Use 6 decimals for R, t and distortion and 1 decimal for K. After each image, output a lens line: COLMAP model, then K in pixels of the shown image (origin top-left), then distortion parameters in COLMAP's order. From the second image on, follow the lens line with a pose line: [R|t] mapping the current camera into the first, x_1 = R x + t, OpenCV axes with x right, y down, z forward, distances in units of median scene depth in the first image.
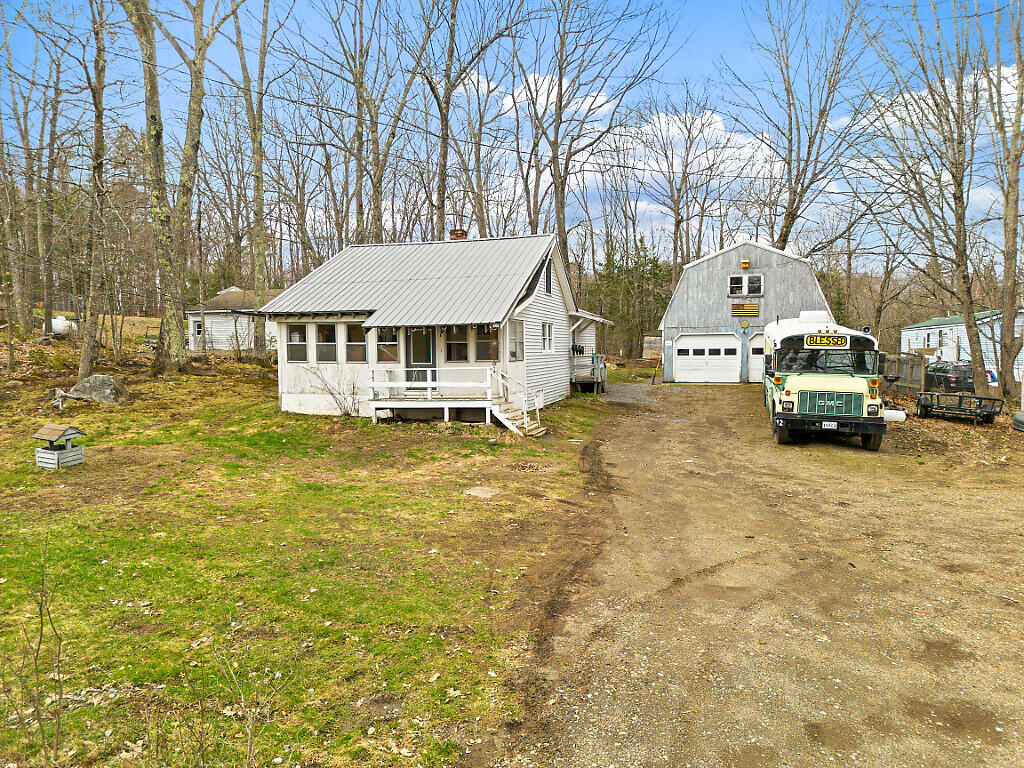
lens RADIAL K [[717.6, 0, 565.5], [0, 717.6, 422.3], [0, 0, 1]] dist [0.072132, -0.000271]
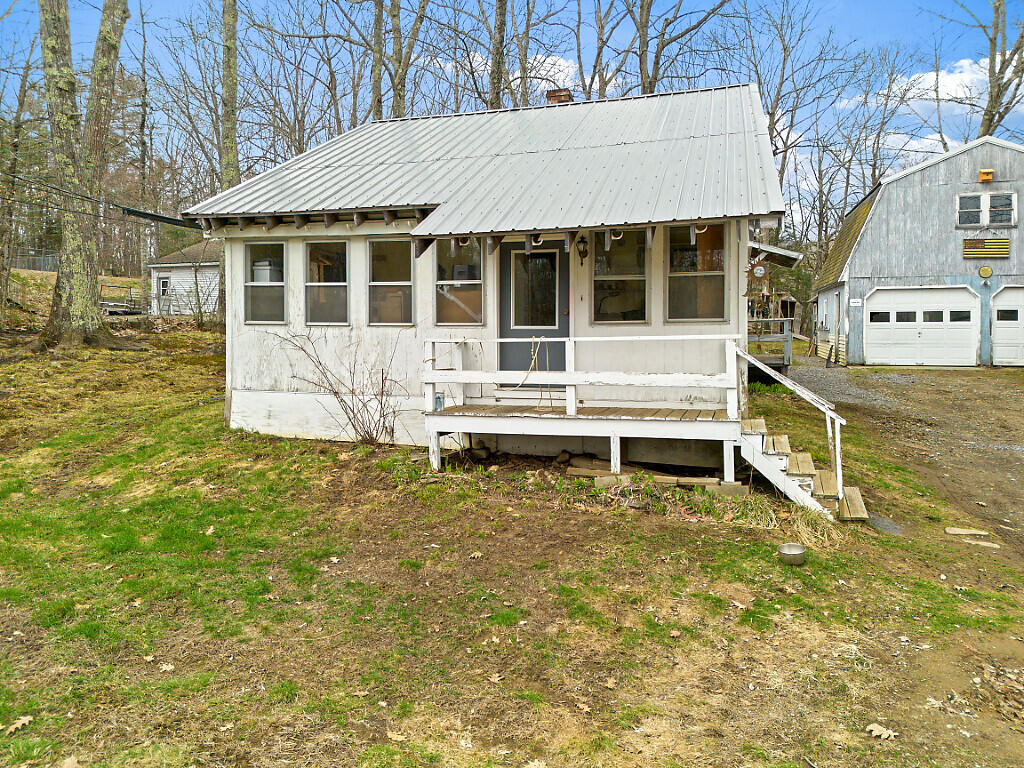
lens RADIAL K [[728.6, 0, 513.0], [0, 728.6, 382.0], [0, 0, 1]] dist [0.065565, -0.000222]
pose [[0.997653, 0.010901, -0.067599, -0.180007], [-0.012269, 0.999728, -0.019846, -0.038526], [0.067364, 0.020629, 0.997515, 0.544711]]
